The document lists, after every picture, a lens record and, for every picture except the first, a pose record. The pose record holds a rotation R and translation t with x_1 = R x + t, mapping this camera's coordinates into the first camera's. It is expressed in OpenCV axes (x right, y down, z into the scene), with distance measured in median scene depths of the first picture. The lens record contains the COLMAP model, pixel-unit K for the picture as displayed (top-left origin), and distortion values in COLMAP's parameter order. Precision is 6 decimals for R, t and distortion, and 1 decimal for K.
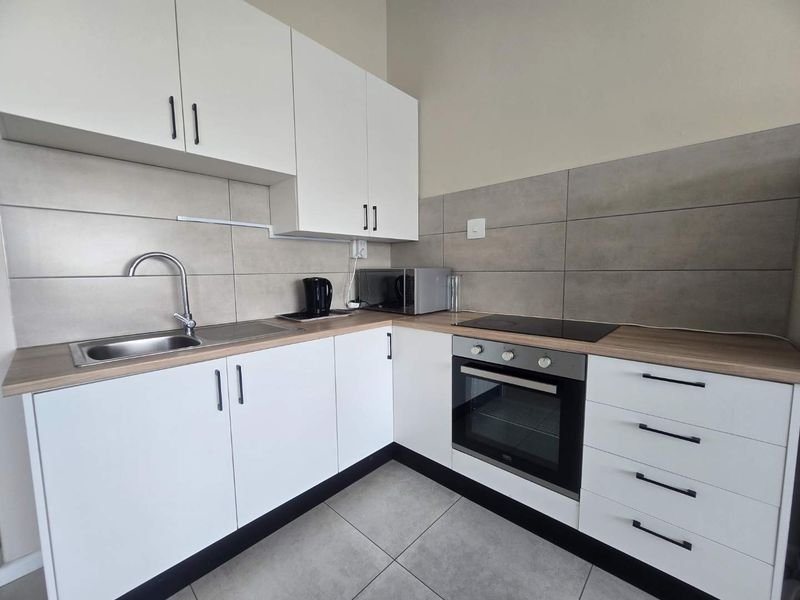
lens RADIAL K [[327.1, 0, 397.5], [0, 327.1, 302.1], [0, 0, 1]] dist [-0.006075, 0.001361]
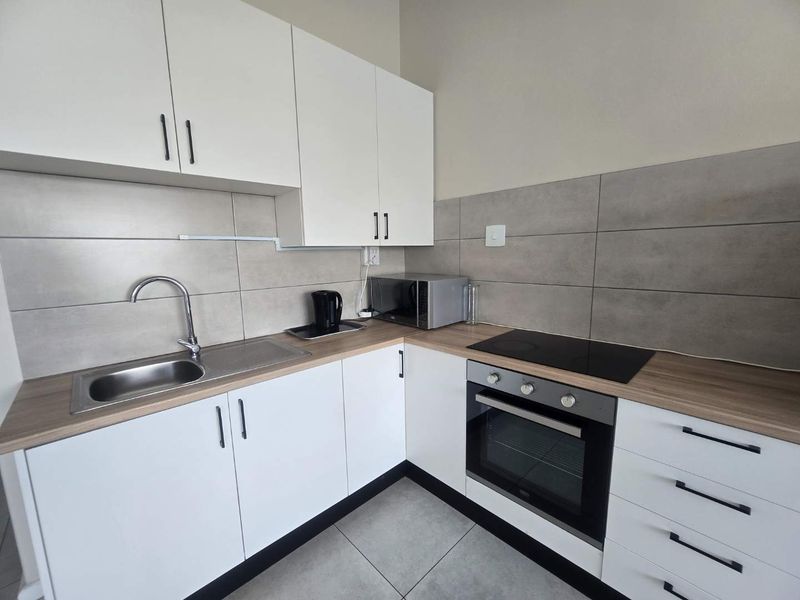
lens RADIAL K [[327.1, 0, 397.9], [0, 327.1, 302.0], [0, 0, 1]] dist [-0.006075, 0.001361]
pose [[0.998247, 0.000596, -0.059185, 0.026837], [0.002400, 0.998719, 0.050537, -0.115412], [0.059139, -0.050590, 0.996967, 0.068567]]
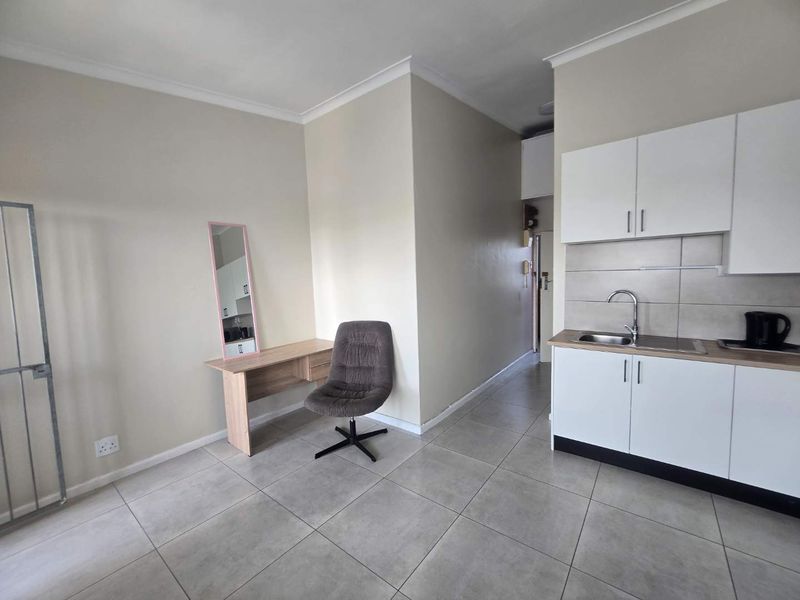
lens RADIAL K [[327.1, 0, 397.7], [0, 327.1, 302.6], [0, 0, 1]] dist [-0.006075, 0.001361]
pose [[0.083539, 0.093779, -0.992082, 0.898542], [-0.070461, 0.993626, 0.087991, -0.146706], [0.994010, 0.062553, 0.089614, -0.371120]]
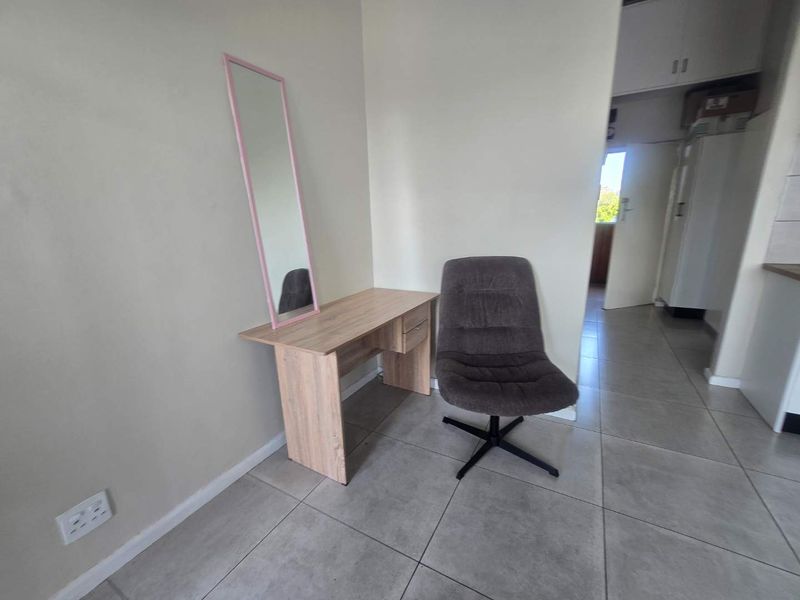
lens RADIAL K [[334.8, 0, 394.0], [0, 334.8, 308.1], [0, 0, 1]] dist [-0.003950, 0.001535]
pose [[0.224585, 0.252953, -0.941051, 0.088668], [-0.069117, 0.967423, 0.243547, 0.059052], [0.972000, 0.010345, 0.234752, -1.045563]]
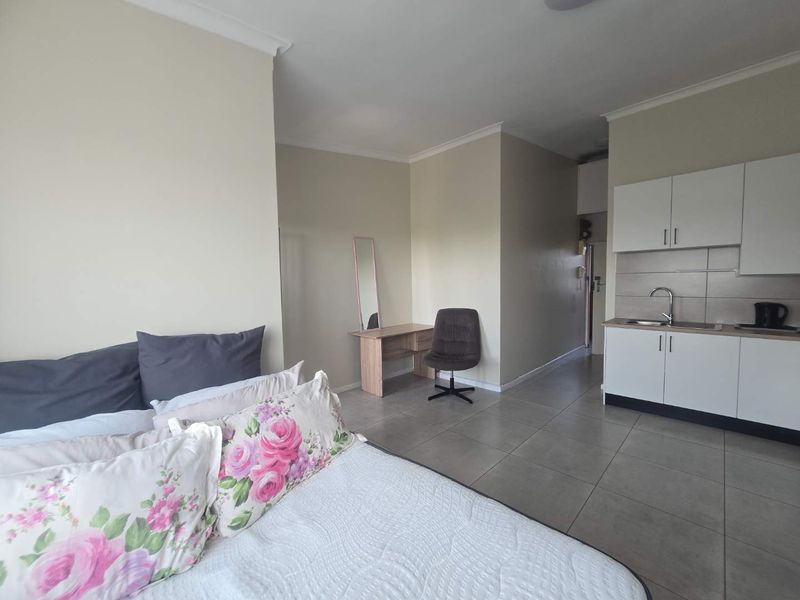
lens RADIAL K [[327.1, 0, 397.6], [0, 327.1, 303.2], [0, 0, 1]] dist [-0.006075, 0.001361]
pose [[-0.034232, 0.074521, -0.996632, 1.638653], [-0.084585, 0.993422, 0.077186, -0.053712], [0.995828, 0.086943, -0.027704, -0.816437]]
